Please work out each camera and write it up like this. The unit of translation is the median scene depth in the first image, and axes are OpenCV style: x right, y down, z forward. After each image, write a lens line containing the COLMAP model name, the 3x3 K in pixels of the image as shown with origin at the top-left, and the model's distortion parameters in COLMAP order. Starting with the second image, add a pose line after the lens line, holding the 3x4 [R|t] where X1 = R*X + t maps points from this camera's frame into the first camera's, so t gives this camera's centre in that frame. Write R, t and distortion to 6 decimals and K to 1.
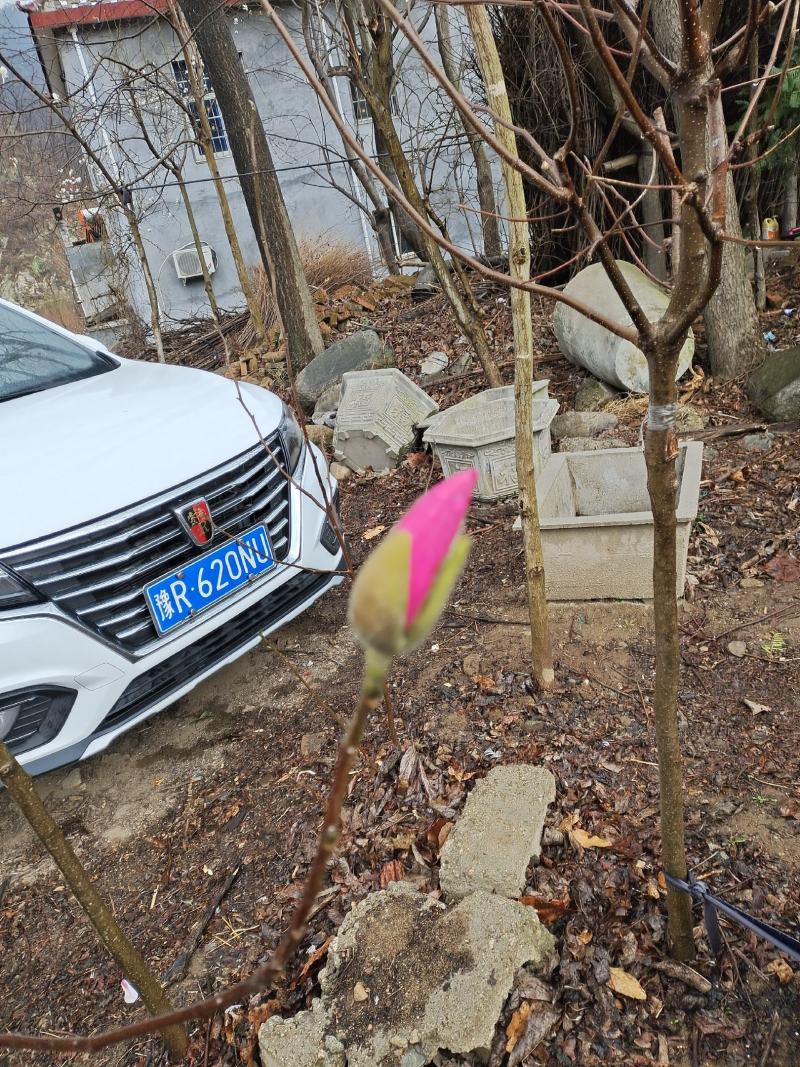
lens RADIAL K [[795.5, 0, 400.0], [0, 795.5, 533.5], [0, 0, 1]] dist [0.086588, -0.101200]
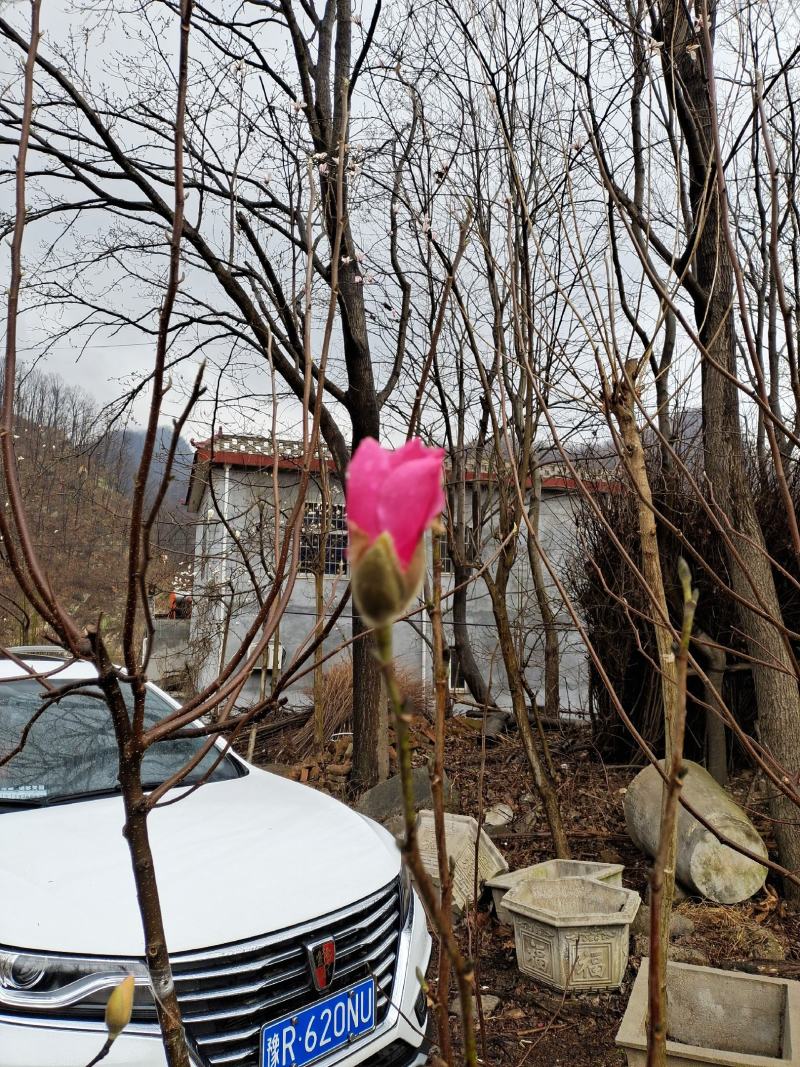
lens RADIAL K [[795.5, 0, 400.0], [0, 795.5, 533.5], [0, 0, 1]] dist [0.086588, -0.101200]
pose [[0.977921, 0.194066, -0.077514, -0.125732], [-0.207229, 0.852741, -0.479467, -0.005093], [-0.026949, 0.484944, 0.874130, -0.110753]]
